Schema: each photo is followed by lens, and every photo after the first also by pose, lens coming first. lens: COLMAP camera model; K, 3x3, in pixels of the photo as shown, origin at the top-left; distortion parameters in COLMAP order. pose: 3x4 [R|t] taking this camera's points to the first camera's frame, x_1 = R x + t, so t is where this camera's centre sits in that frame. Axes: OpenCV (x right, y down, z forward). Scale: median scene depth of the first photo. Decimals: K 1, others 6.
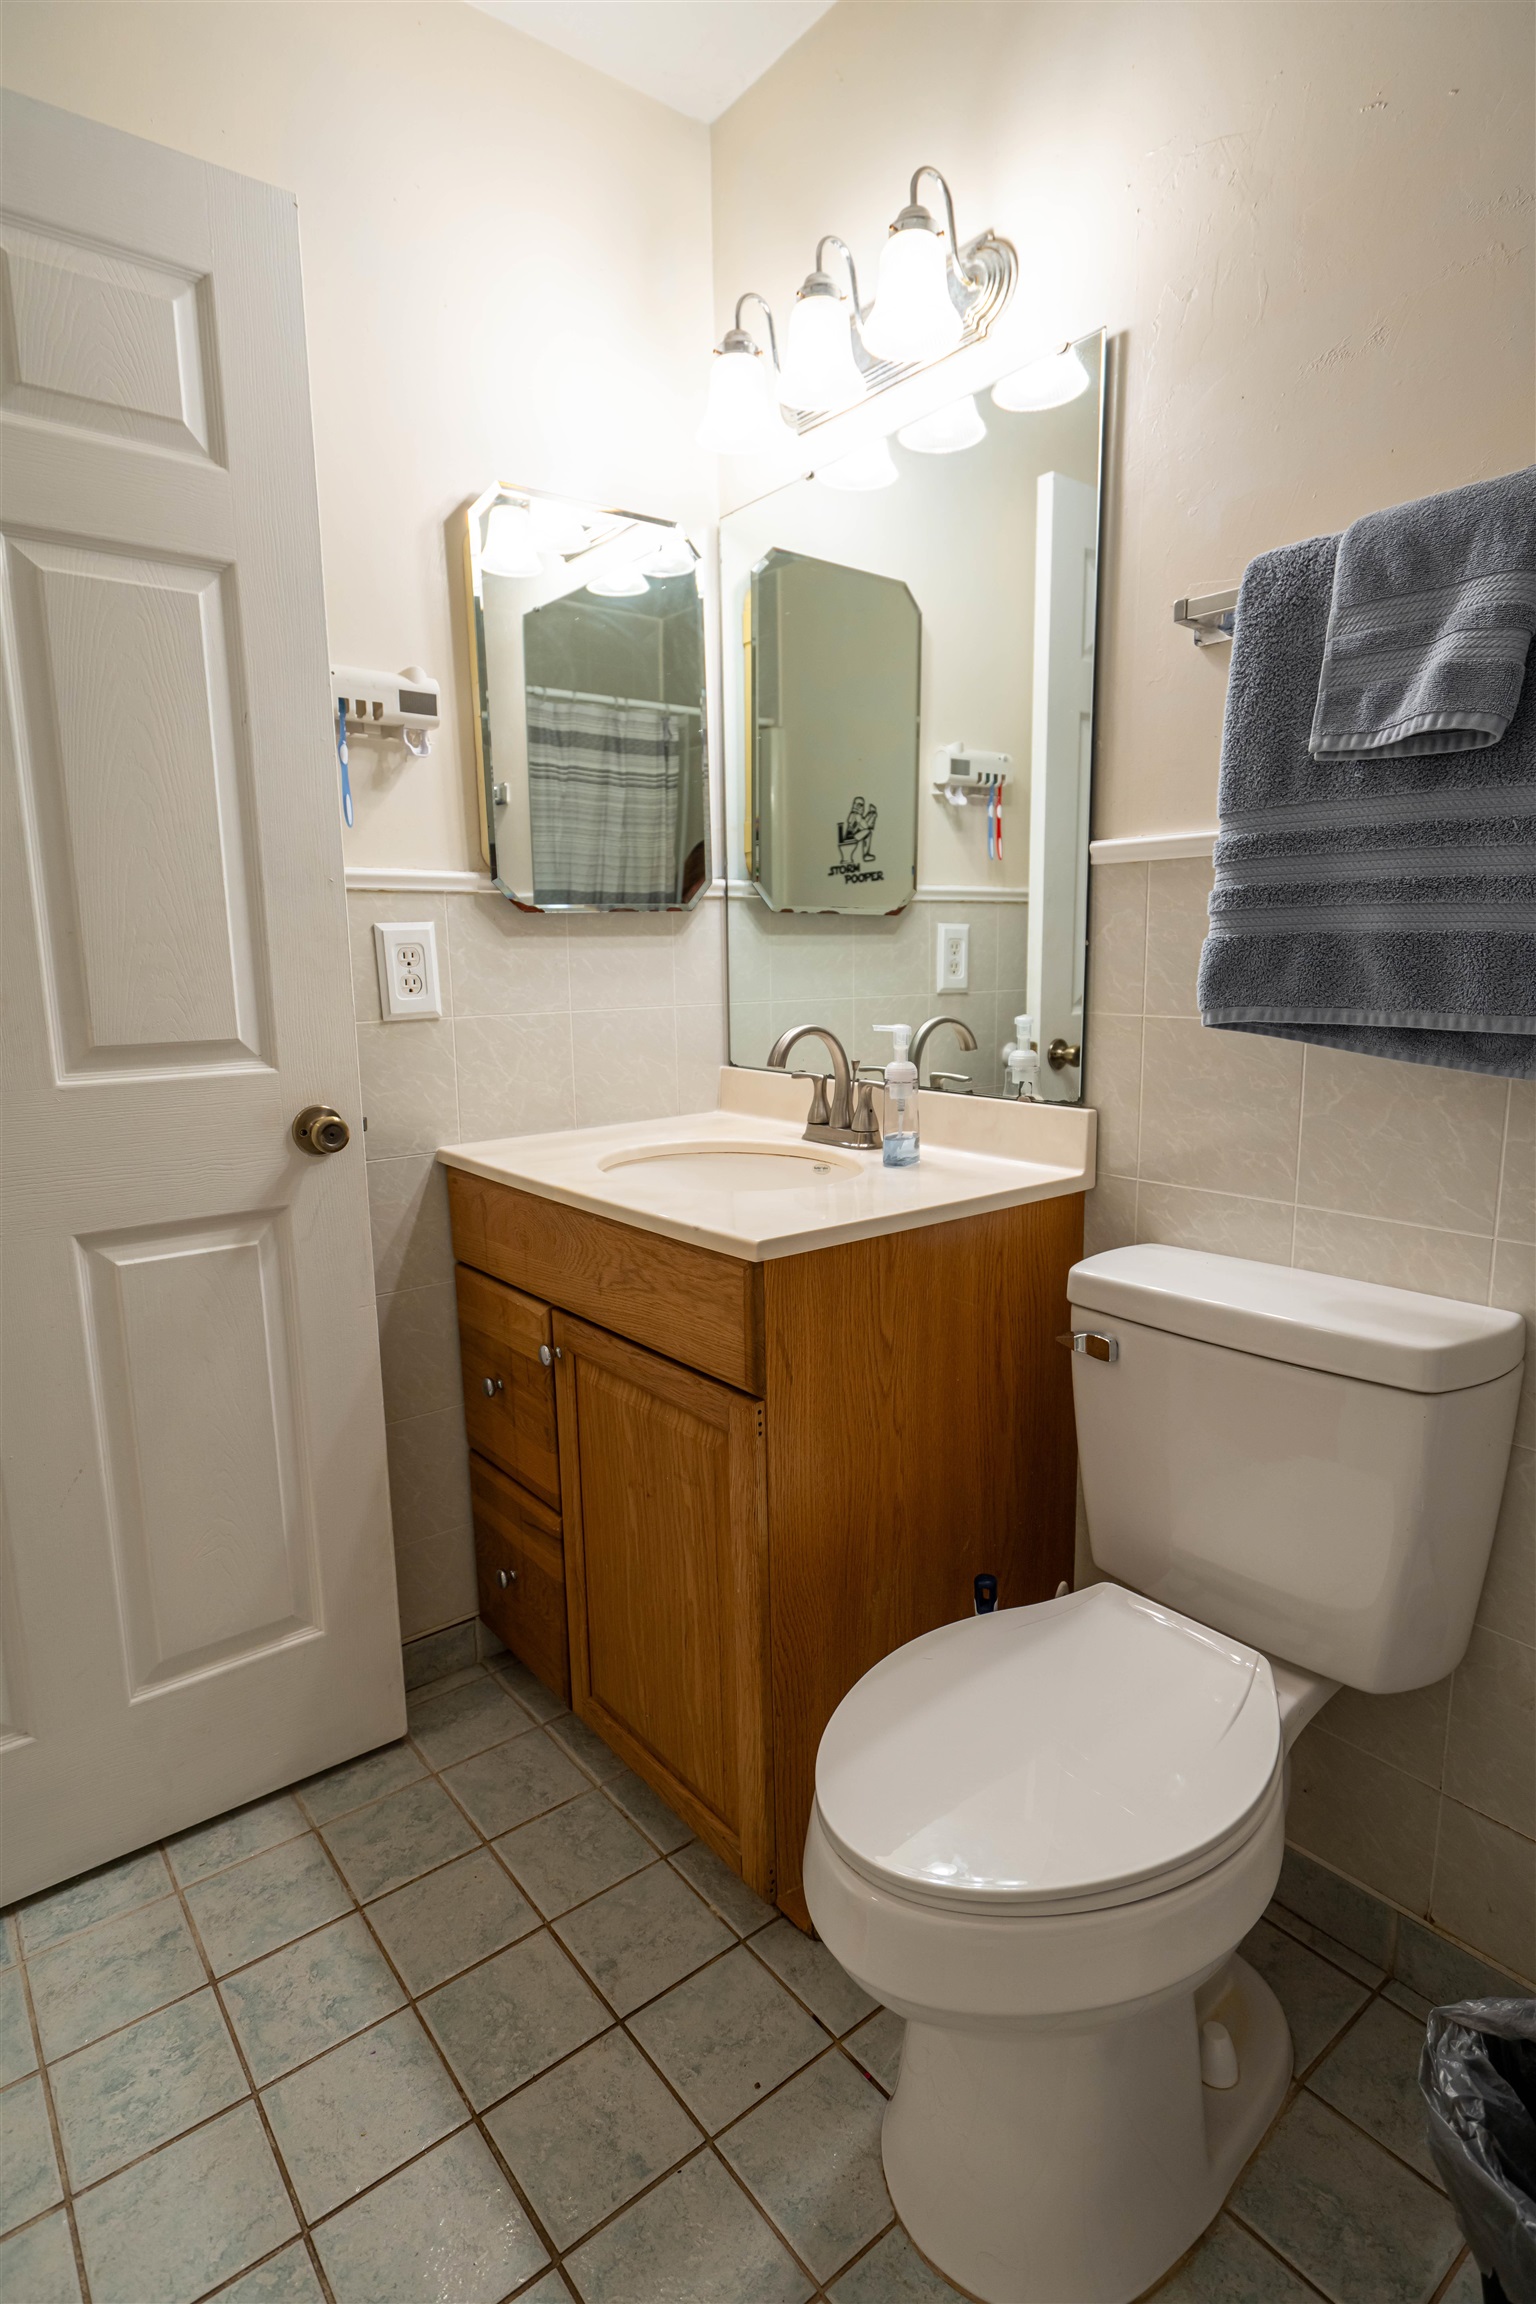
lens RADIAL K [[1177.8, 0, 766.2], [0, 1177.8, 1154.3], [0, 0, 1]] dist [-0.004156, 0.000715]
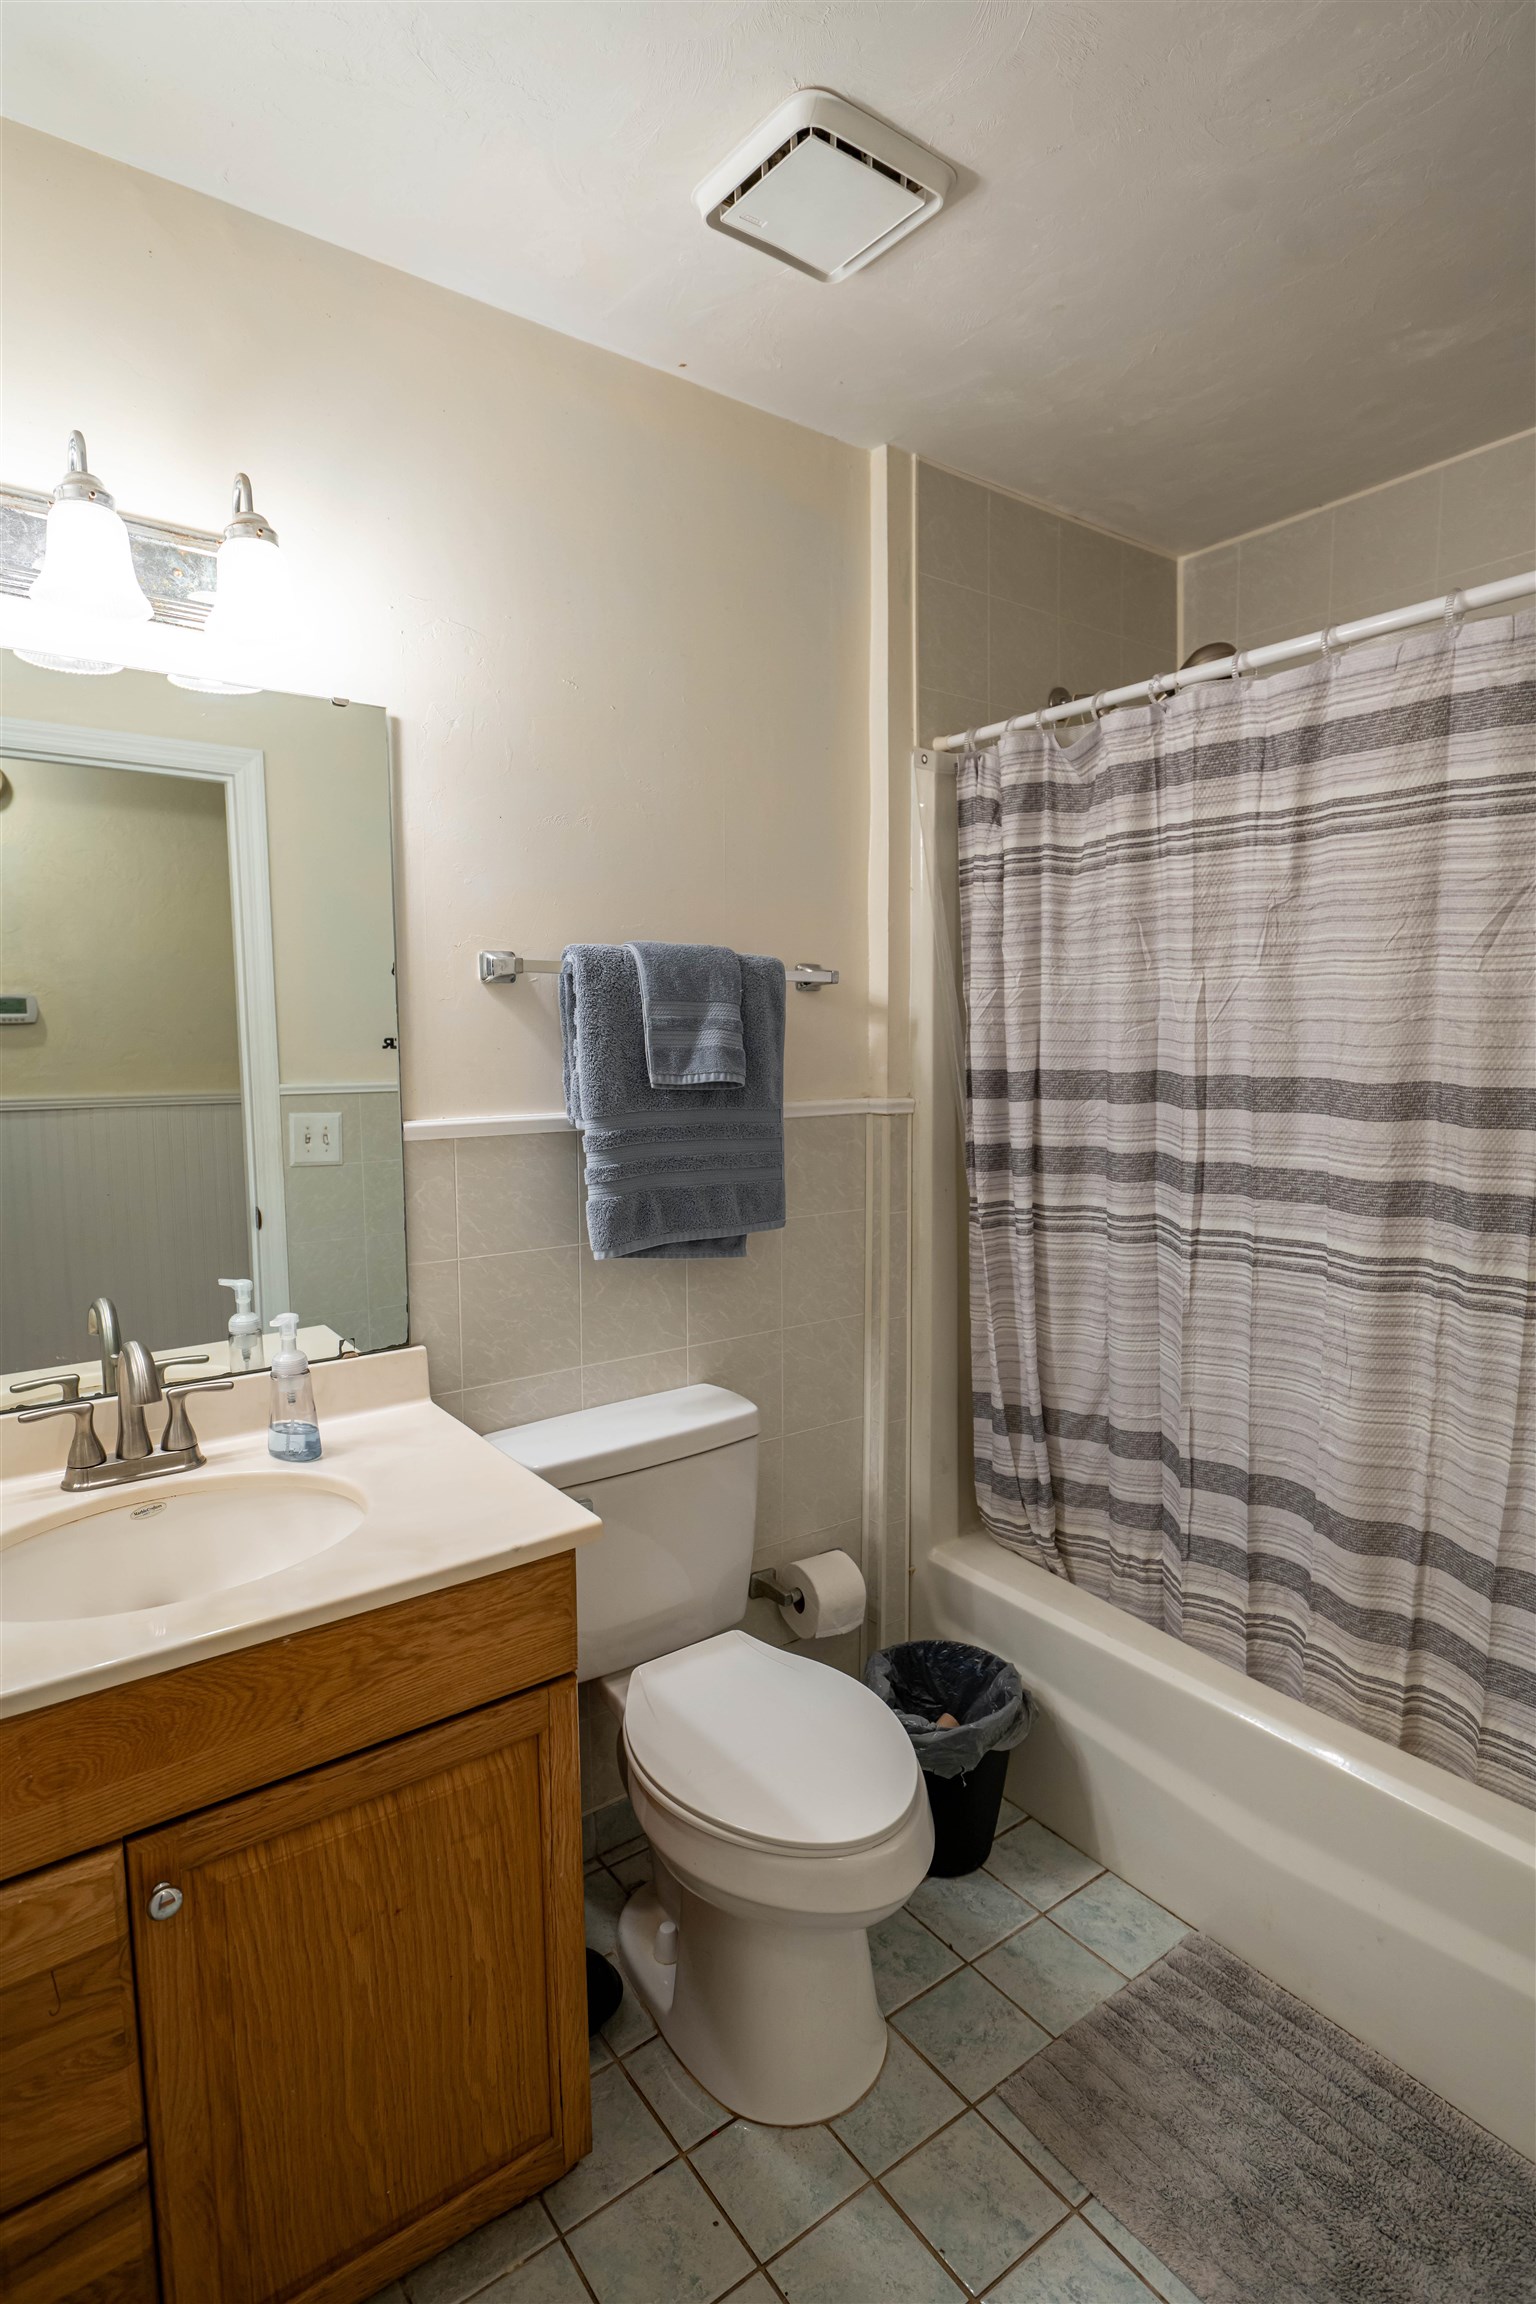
lens RADIAL K [[1177.8, 0, 766.2], [0, 1177.8, 1154.3], [0, 0, 1]] dist [-0.004156, 0.000715]
pose [[0.029152, -0.091671, 0.995363, -1.014788], [0.176170, 0.980669, 0.085158, -0.312148], [-0.983928, 0.172871, 0.044738, 0.690526]]
